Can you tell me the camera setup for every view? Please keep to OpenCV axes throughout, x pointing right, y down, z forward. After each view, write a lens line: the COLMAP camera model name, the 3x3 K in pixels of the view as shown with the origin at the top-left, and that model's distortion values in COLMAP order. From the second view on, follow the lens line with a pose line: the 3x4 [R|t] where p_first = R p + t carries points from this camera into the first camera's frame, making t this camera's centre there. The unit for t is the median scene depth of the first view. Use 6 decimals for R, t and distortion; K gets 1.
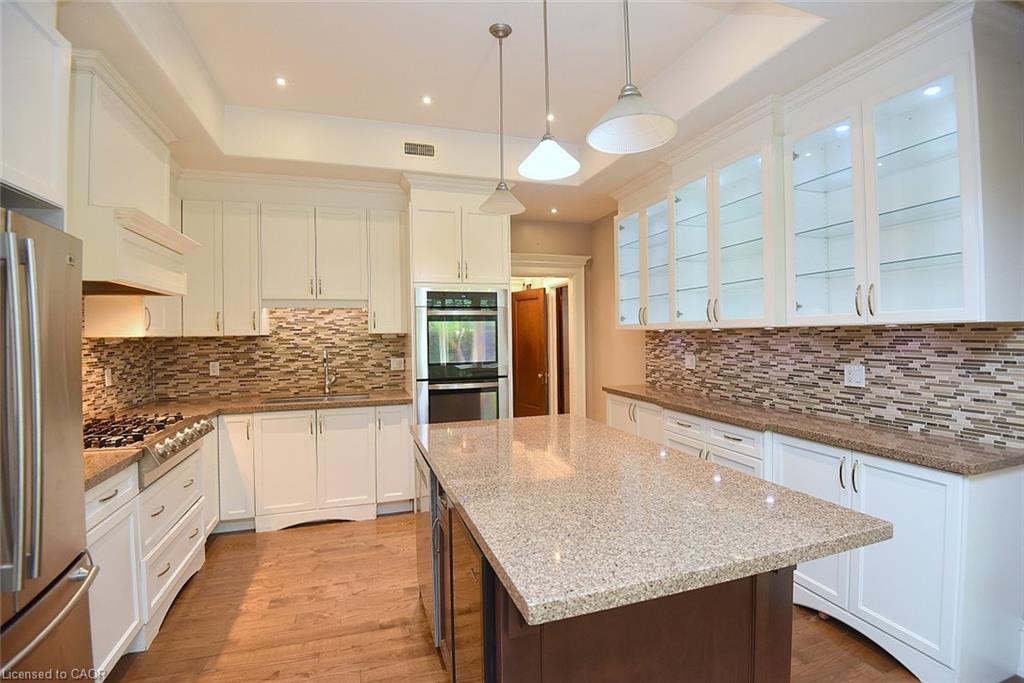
lens RADIAL K [[476.0, 0, 522.4], [0, 476.0, 337.6], [0, 0, 1]] dist [-0.000952, -0.000435]
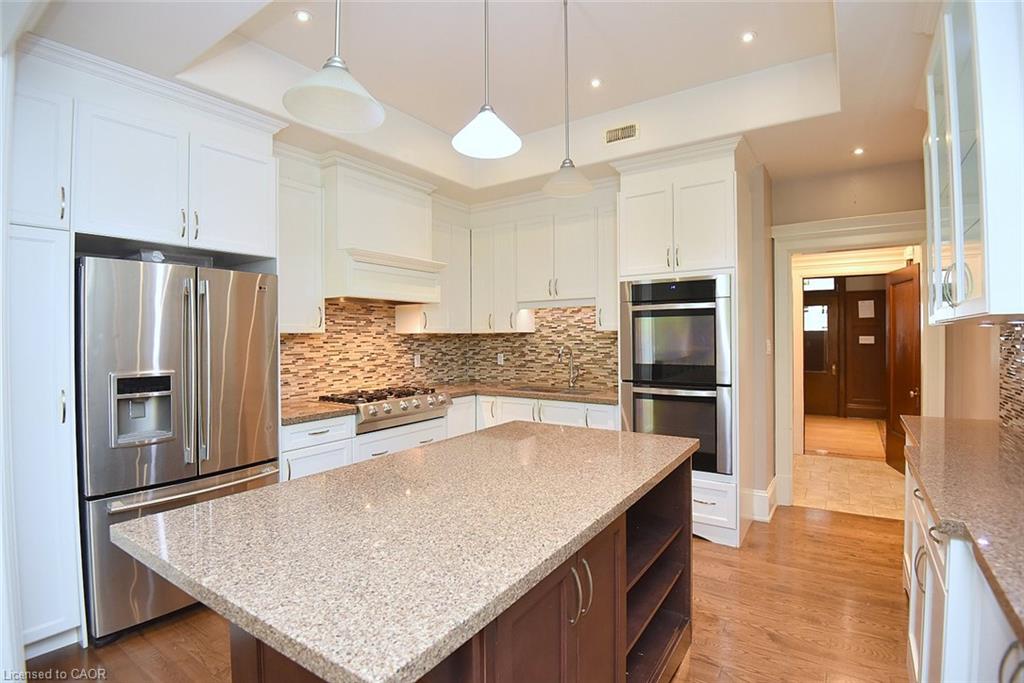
lens RADIAL K [[499.5, 0, 544.4], [0, 499.5, 341.1], [0, 0, 1]] dist [-0.000080, -0.000127]
pose [[0.630024, 0.014738, -0.776436, 0.434525], [-0.006327, 0.999884, 0.013845, -0.000957], [0.776550, -0.003811, 0.630044, 0.253383]]
